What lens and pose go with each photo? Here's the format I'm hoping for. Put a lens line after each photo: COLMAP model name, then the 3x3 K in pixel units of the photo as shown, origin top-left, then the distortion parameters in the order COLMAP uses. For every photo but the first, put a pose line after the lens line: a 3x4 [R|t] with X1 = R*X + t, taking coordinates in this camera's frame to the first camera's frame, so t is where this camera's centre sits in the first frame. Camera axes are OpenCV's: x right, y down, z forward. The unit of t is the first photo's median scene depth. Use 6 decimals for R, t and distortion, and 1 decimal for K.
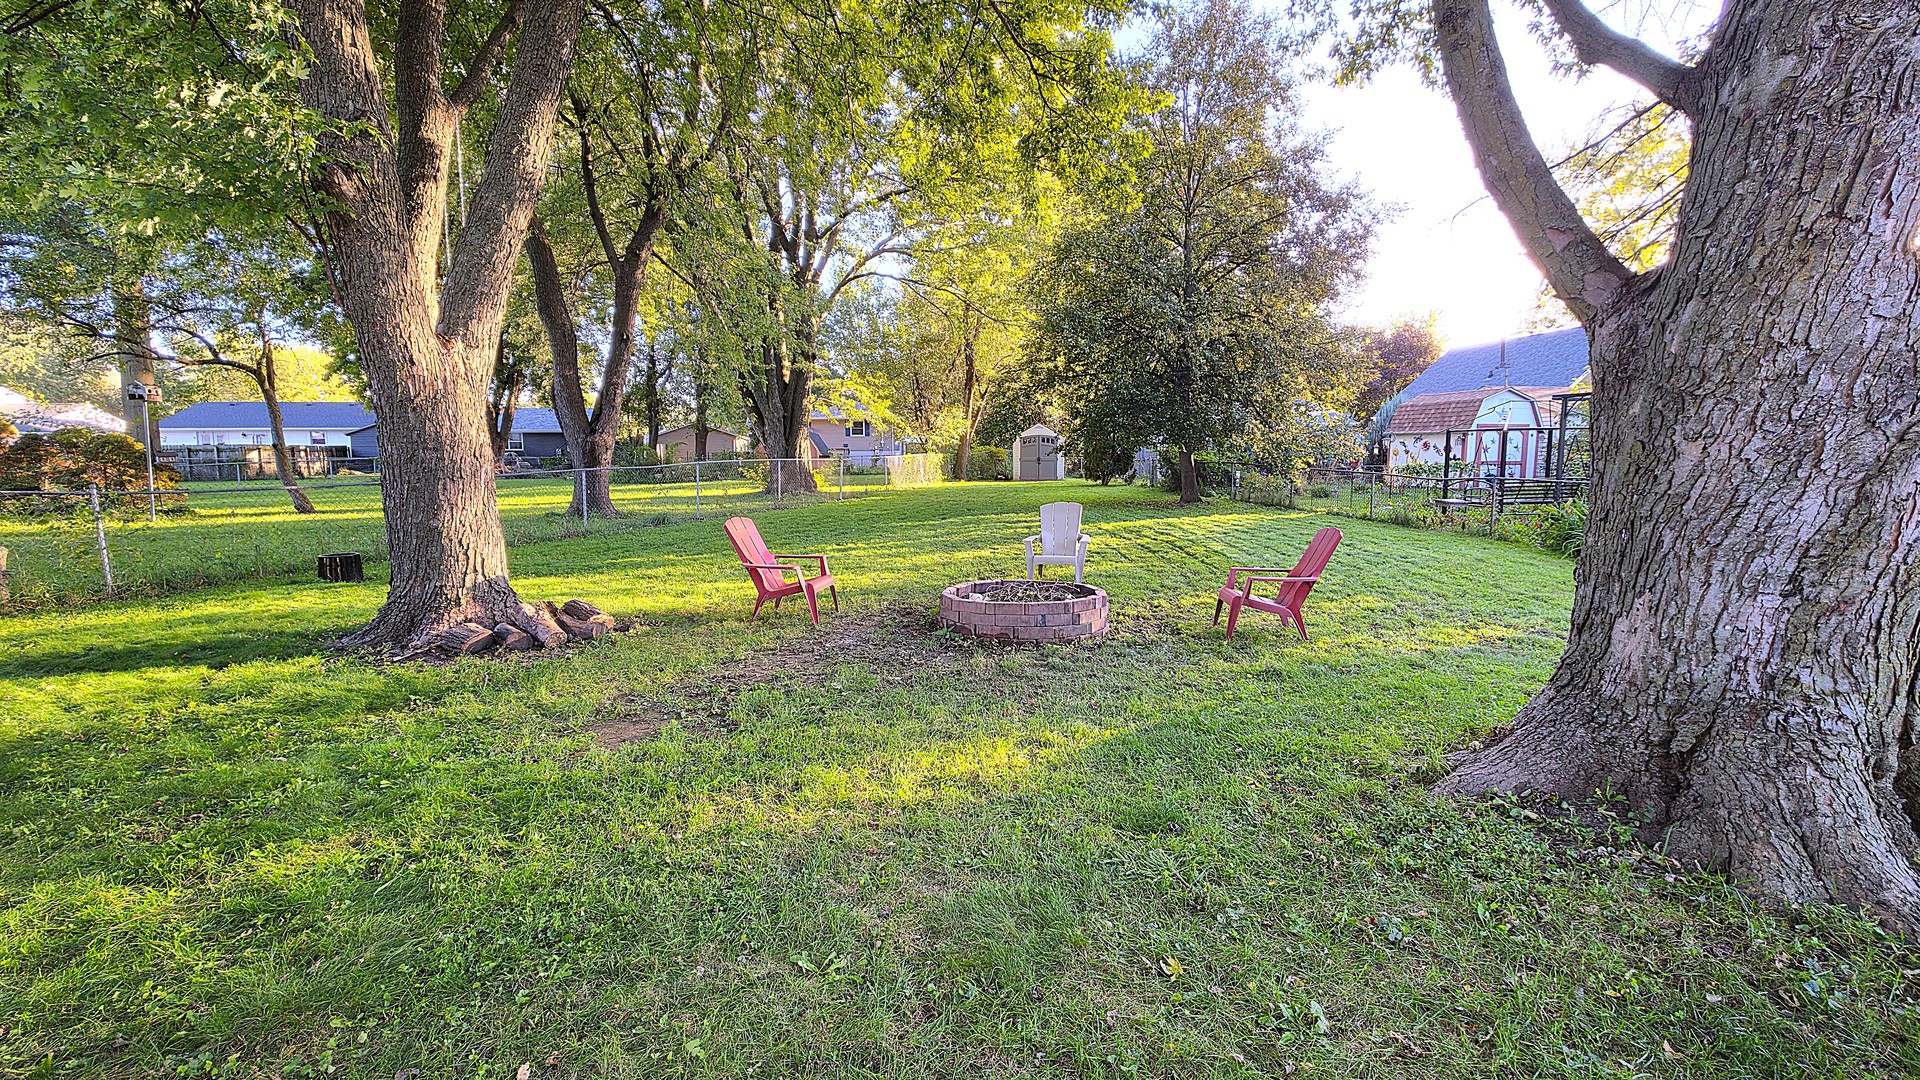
lens RADIAL K [[764.6, 0, 964.1], [0, 764.6, 537.2], [0, 0, 1]] dist [-0.001234, -0.000197]
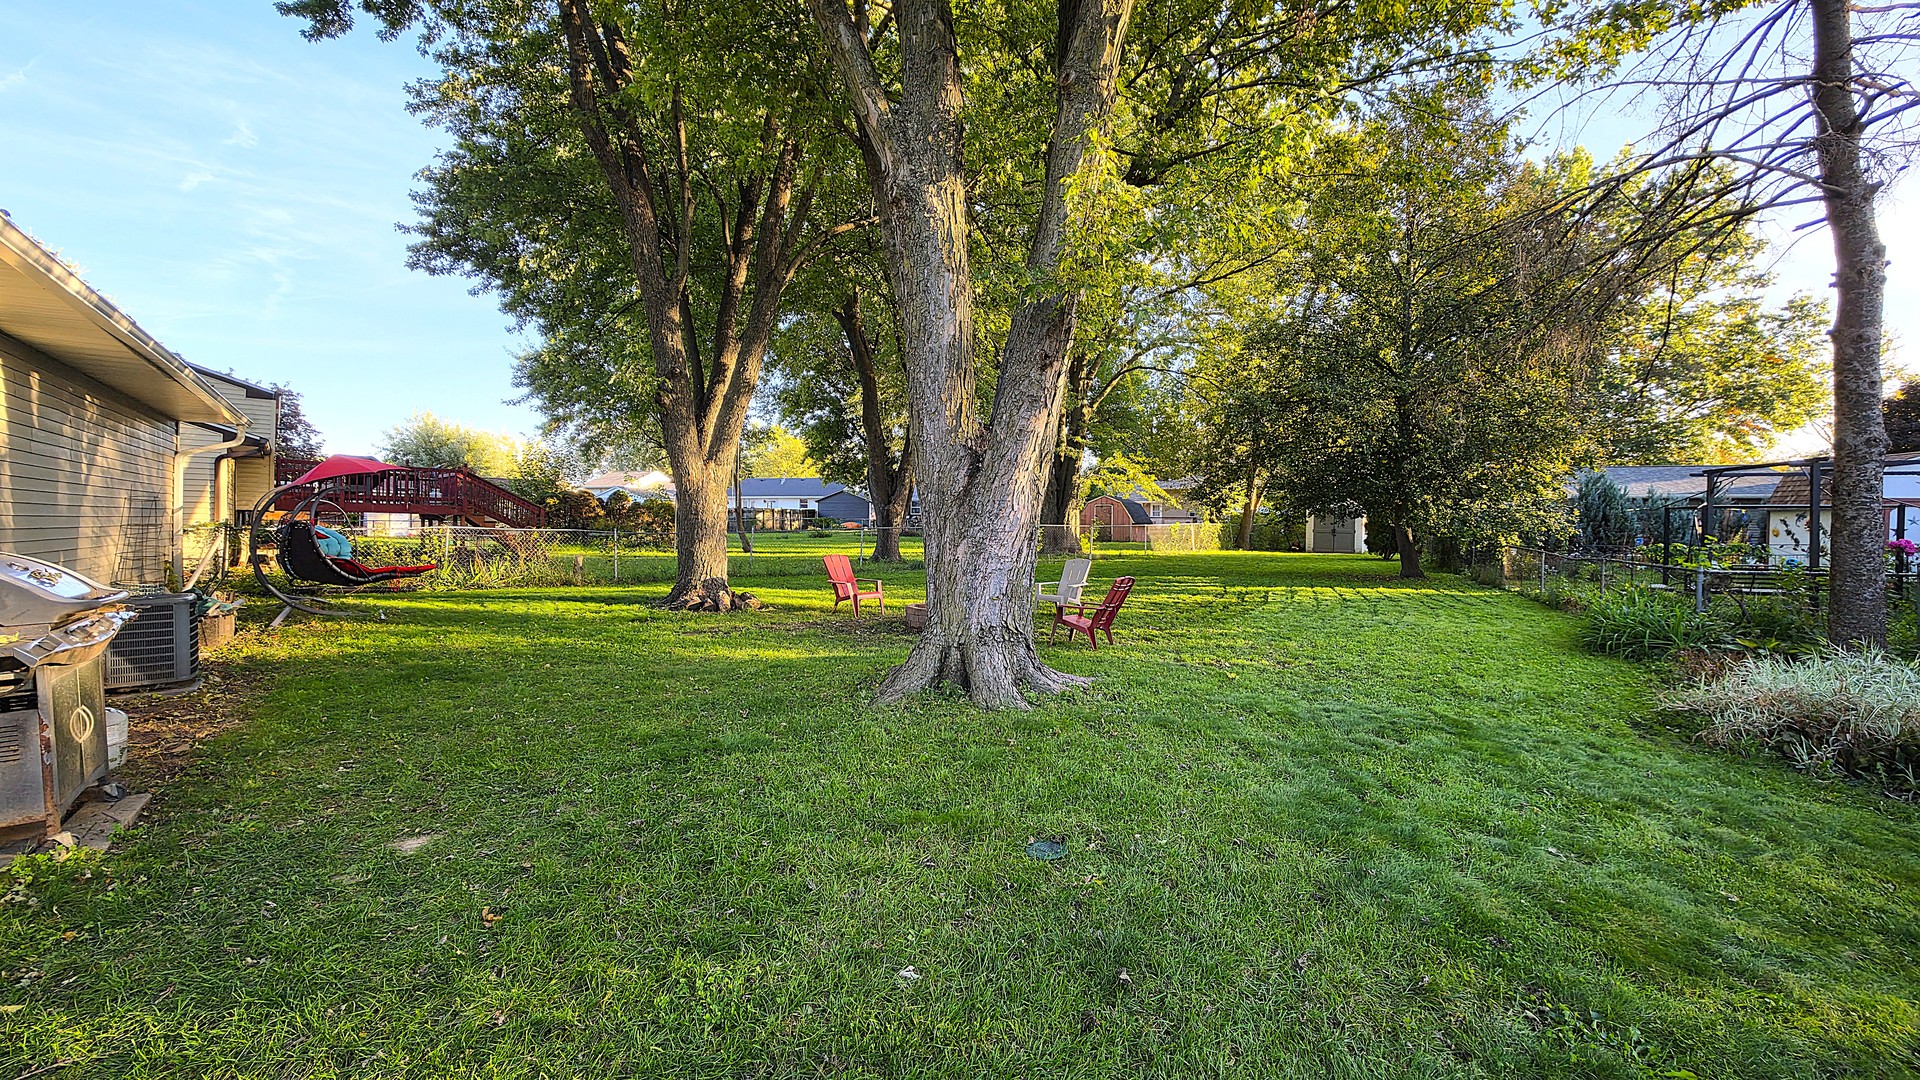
lens RADIAL K [[764.6, 0, 963.3], [0, 764.6, 537.0], [0, 0, 1]] dist [-0.001234, -0.000197]
pose [[0.863163, 0.029009, -0.504091, 0.341049], [-0.073051, 0.995019, -0.067825, 0.012223], [0.499613, 0.095368, 0.860983, -0.149193]]
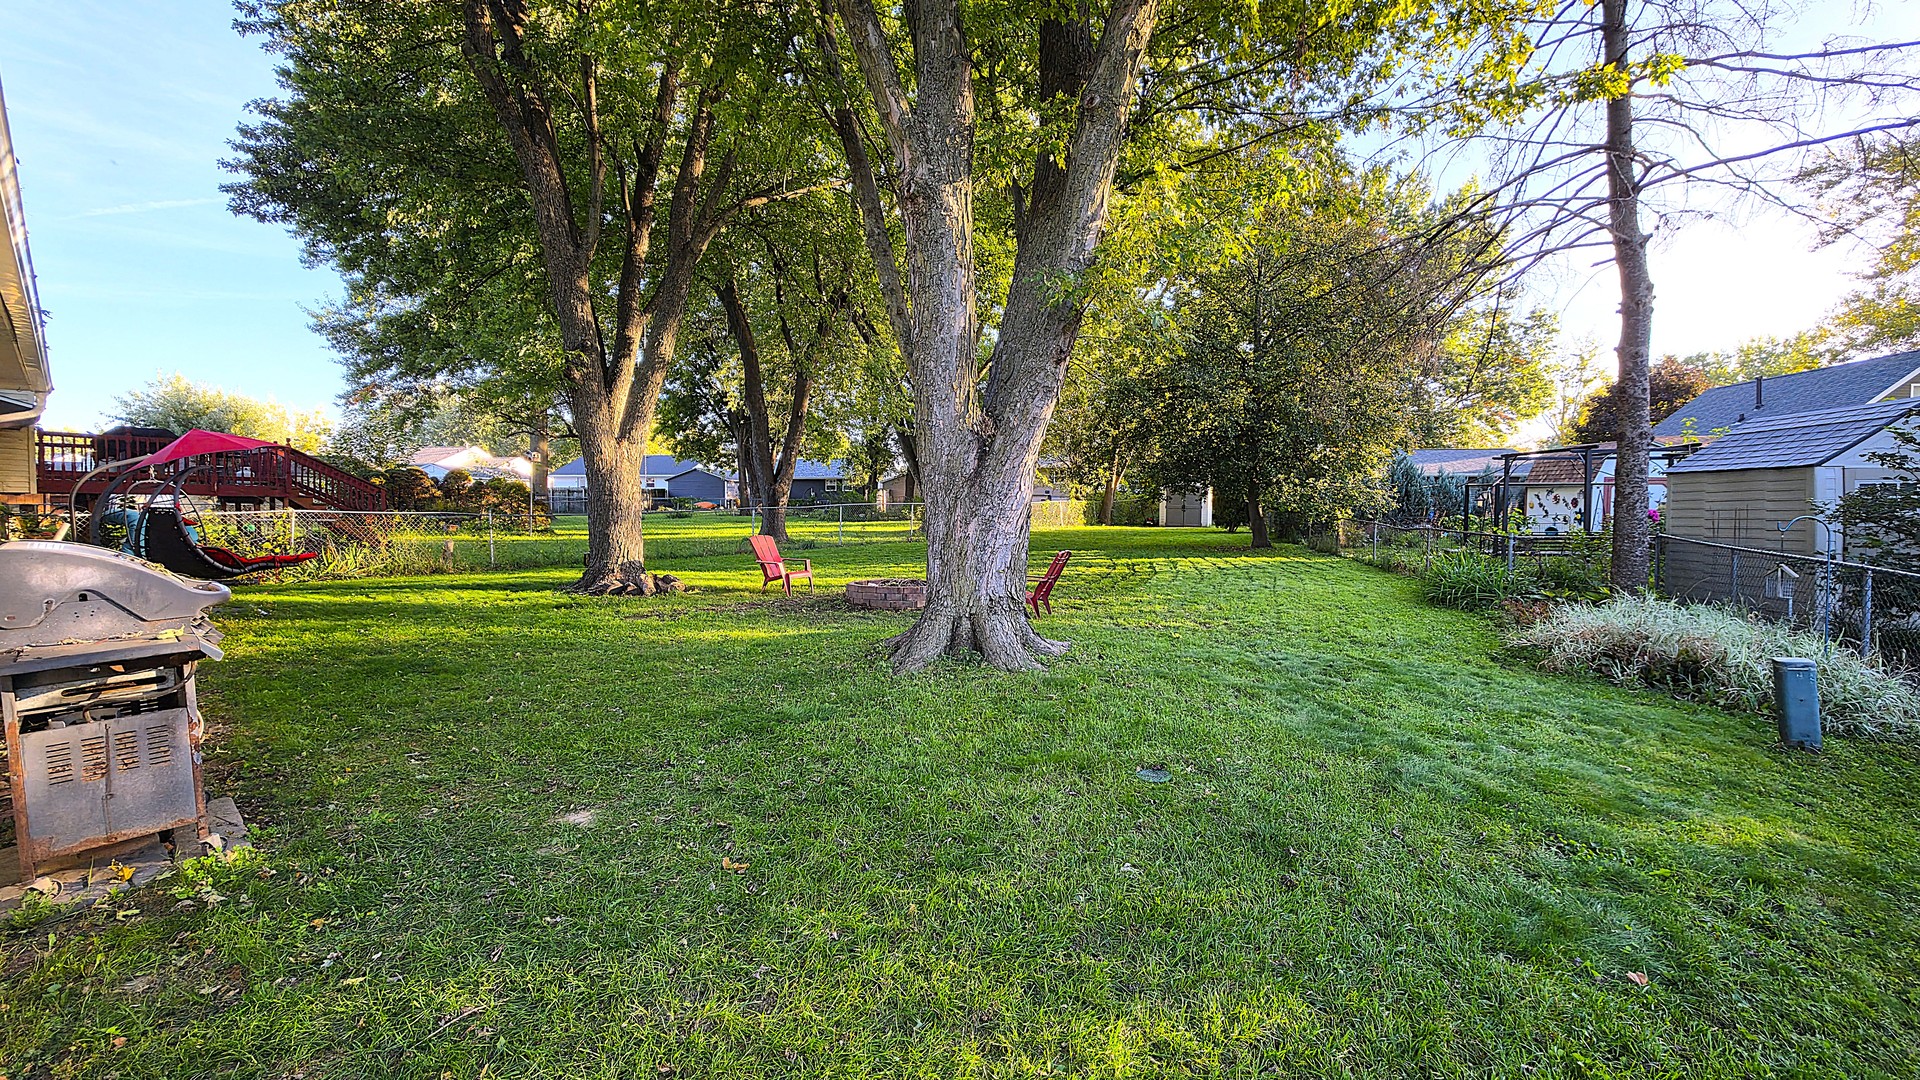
lens RADIAL K [[764.6, 0, 962.8], [0, 764.6, 537.2], [0, 0, 1]] dist [-0.001234, -0.000197]
pose [[0.946055, 0.028655, -0.322736, 0.285156], [-0.047737, 0.997538, -0.051366, 0.018573], [0.320470, 0.064002, 0.945094, -0.203607]]
